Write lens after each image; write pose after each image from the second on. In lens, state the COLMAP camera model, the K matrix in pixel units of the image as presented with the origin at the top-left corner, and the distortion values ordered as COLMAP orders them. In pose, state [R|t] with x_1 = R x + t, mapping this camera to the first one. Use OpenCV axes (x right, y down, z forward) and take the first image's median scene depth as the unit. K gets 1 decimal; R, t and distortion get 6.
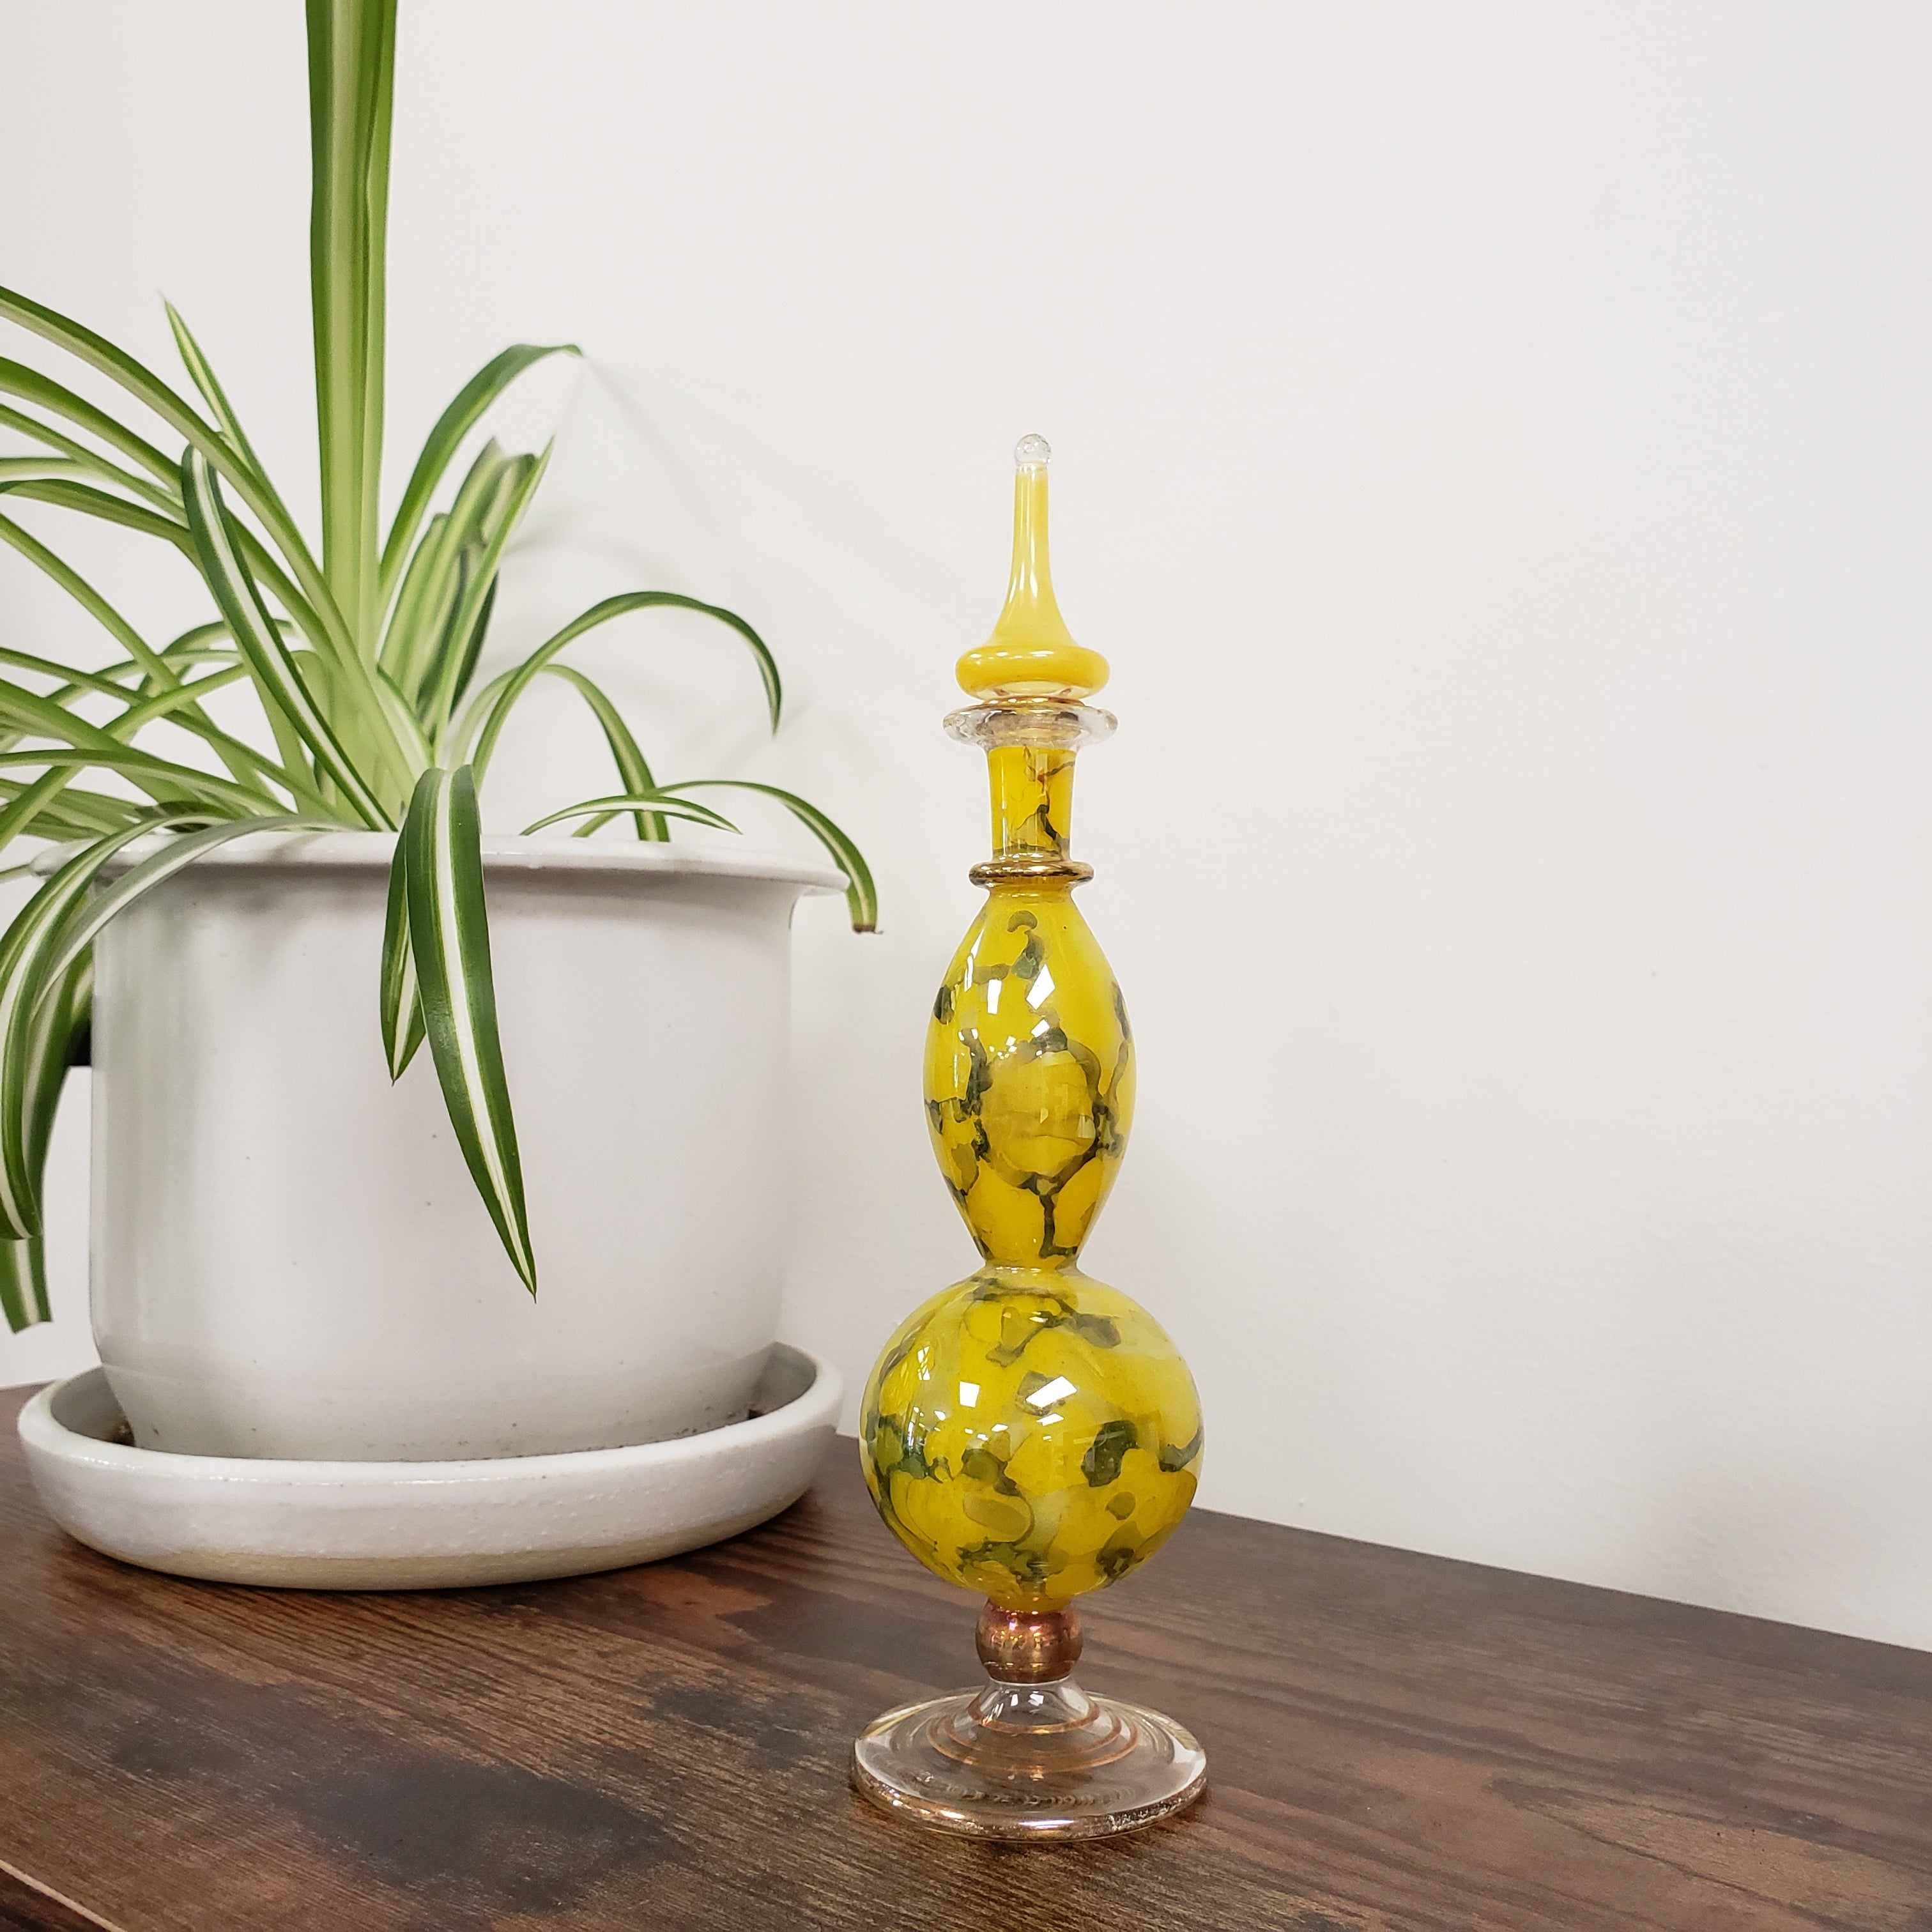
lens RADIAL K [[2105.6, 0, 965.9], [0, 2105.6, 936.2], [0, 0, 1]] dist [-0.070647, 0.127819]
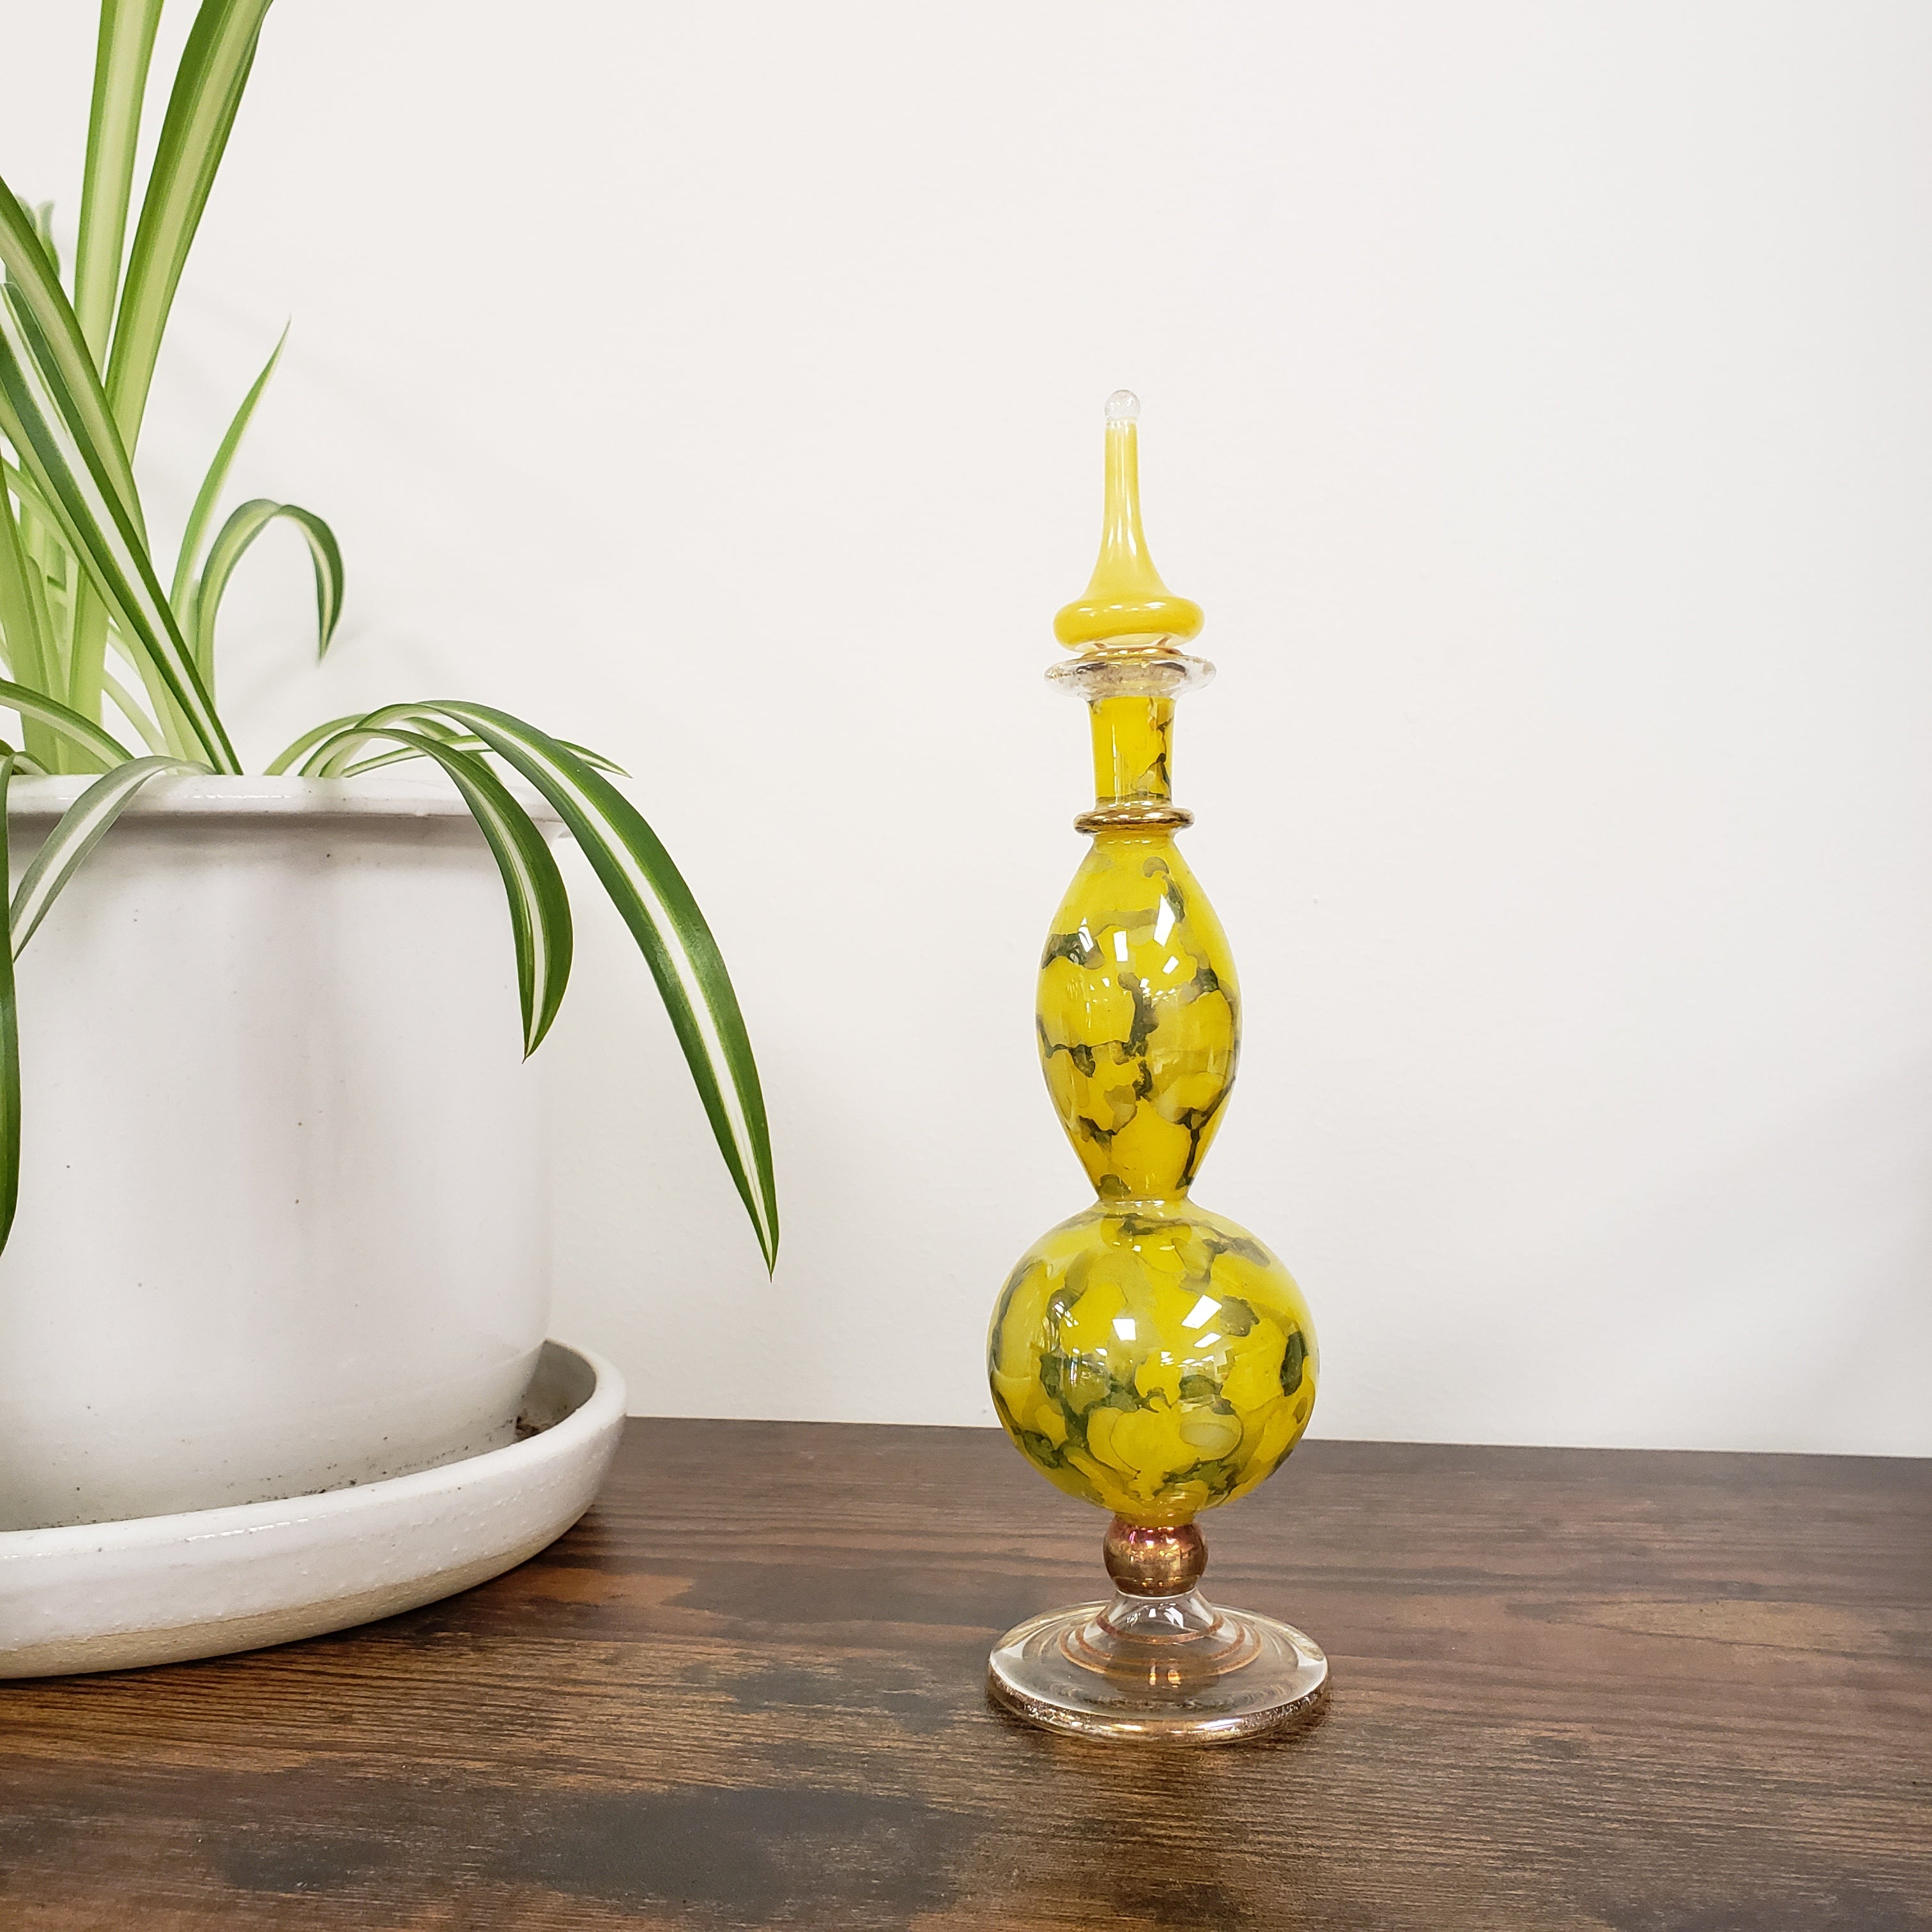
lens RADIAL K [[2105.6, 0, 965.9], [0, 2105.6, 936.2], [0, 0, 1]] dist [-0.070647, 0.127819]
pose [[0.885303, -0.035427, 0.463664, -0.484897], [0.019027, 0.999018, 0.040002, -0.014376], [-0.464626, -0.026592, 0.885108, 0.118579]]
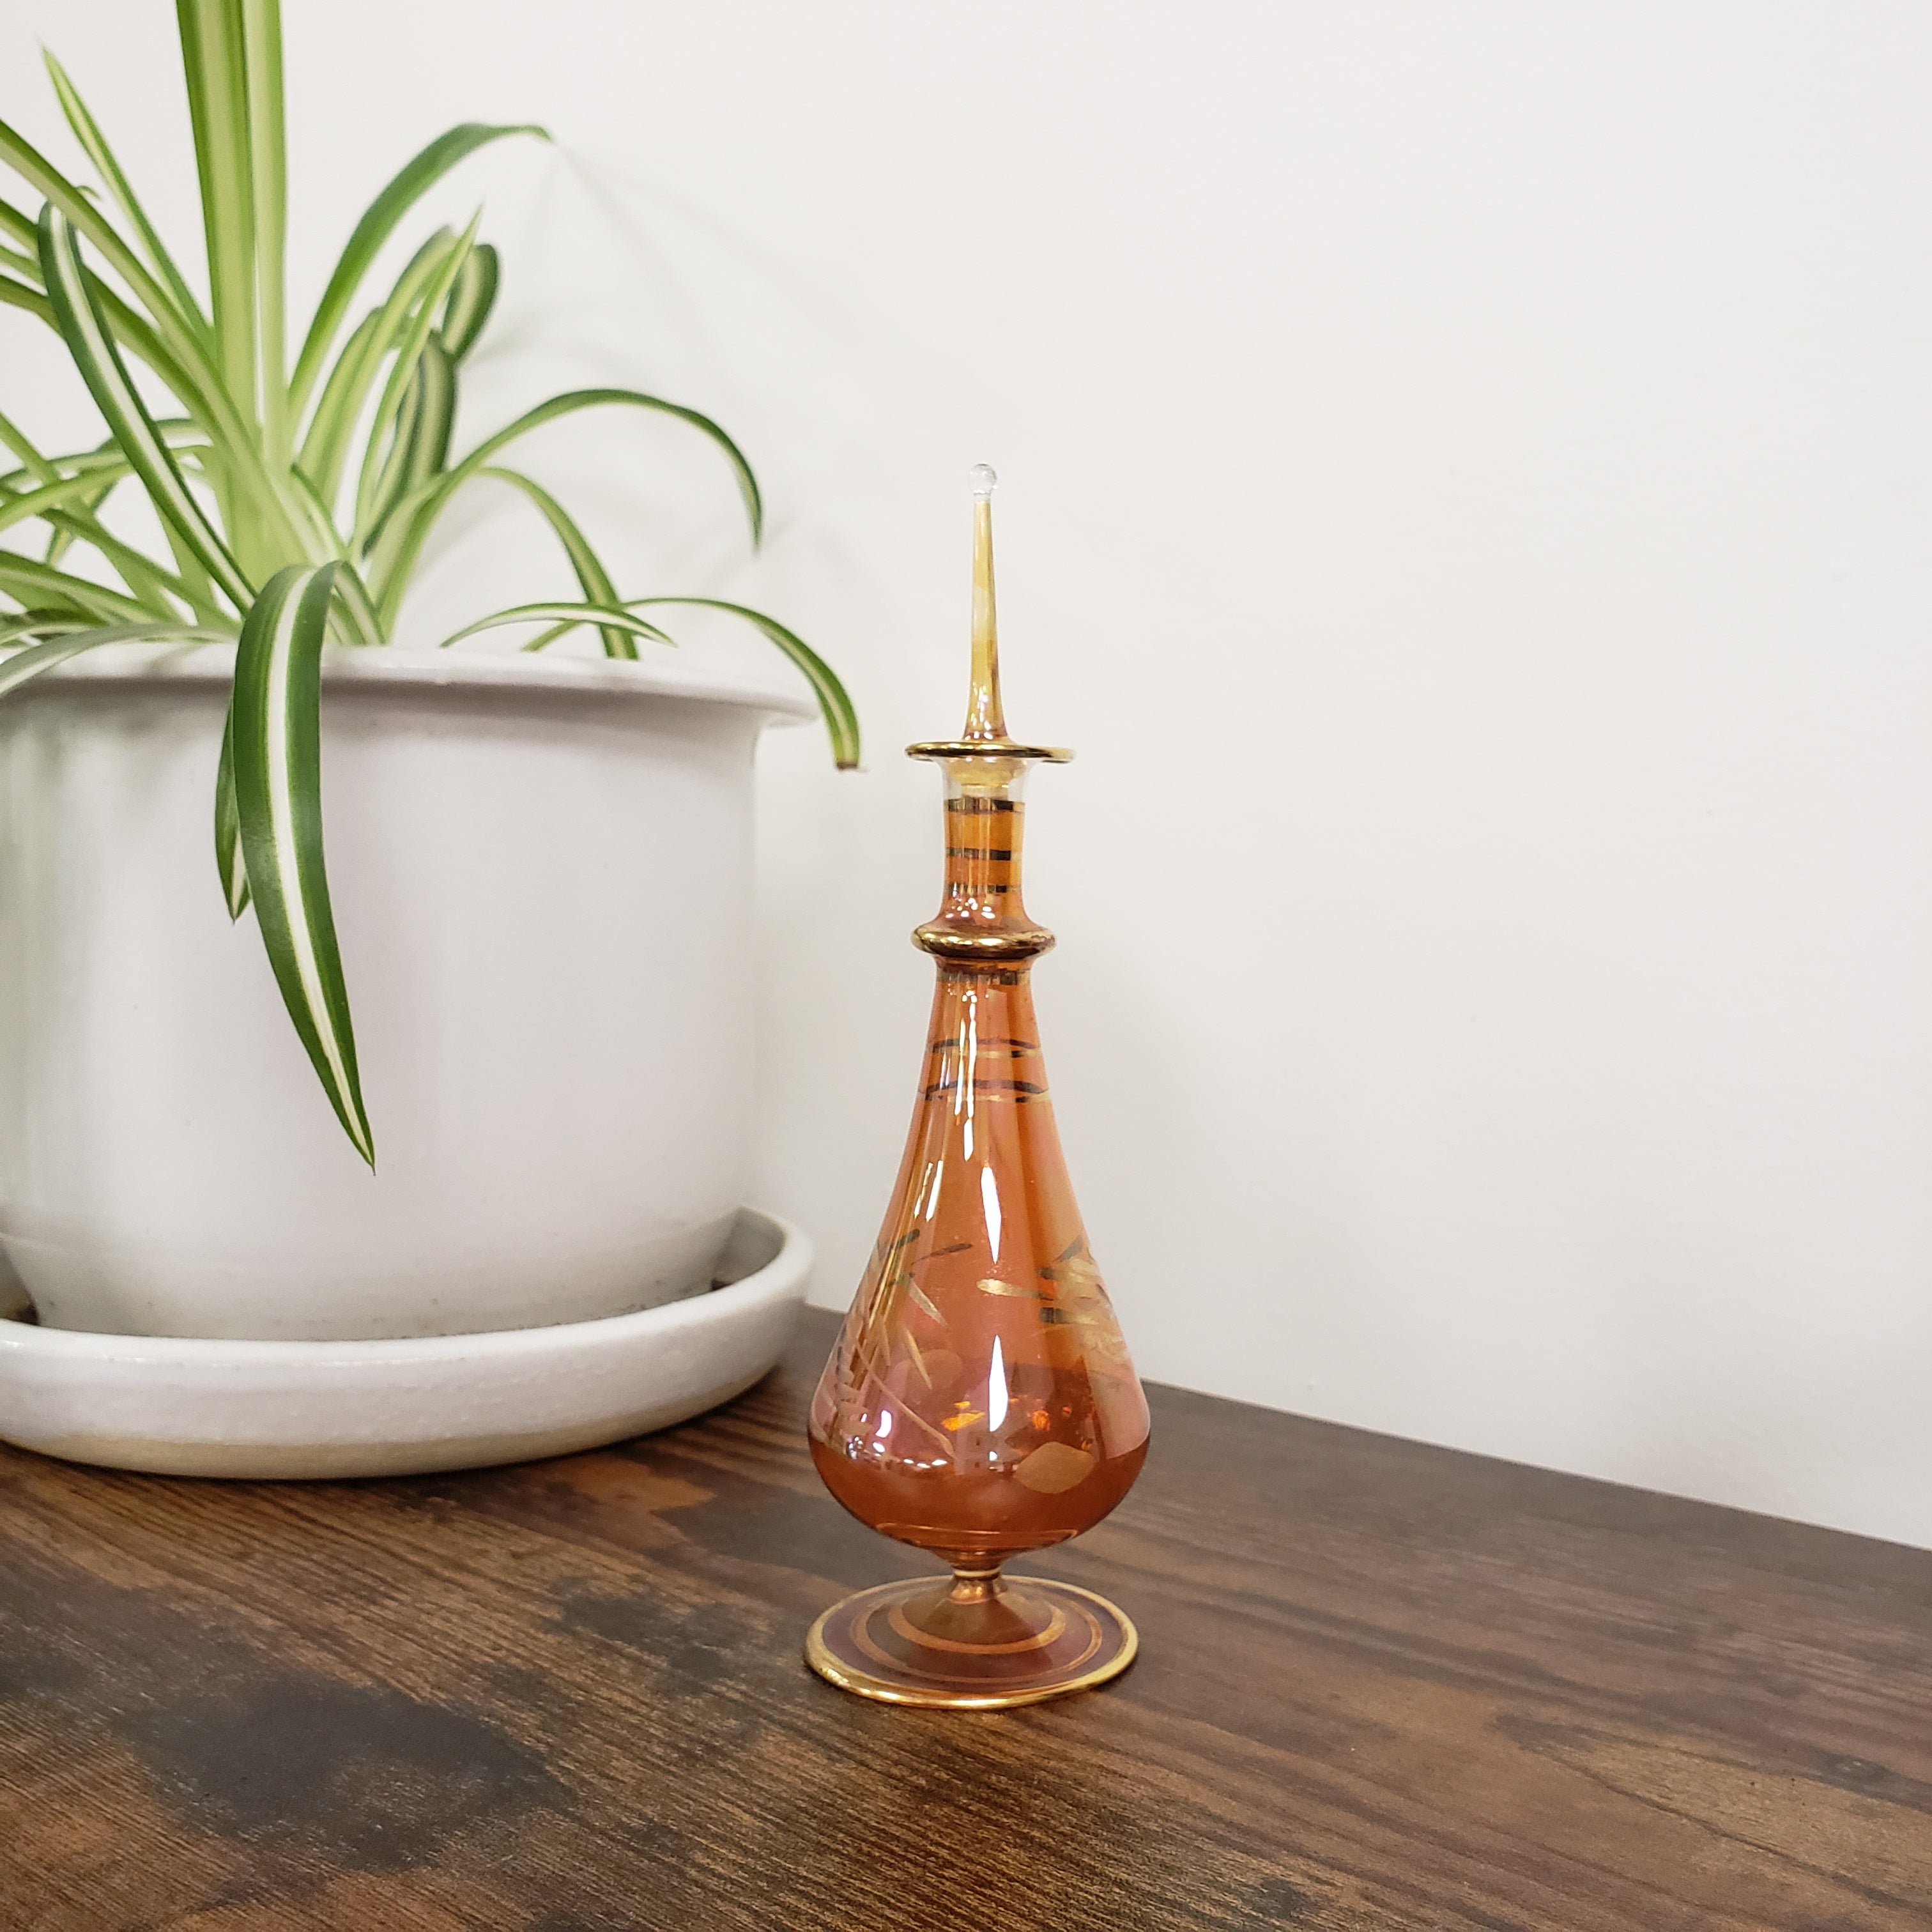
lens RADIAL K [[2112.3, 0, 988.0], [0, 2112.3, 933.5], [0, 0, 1]] dist [-0.066337, 0.110082]
pose [[0.999867, 0.004276, -0.015744, 0.045911], [-0.003240, 0.997860, 0.065305, 0.016734], [0.015990, -0.065245, 0.997741, 0.124924]]
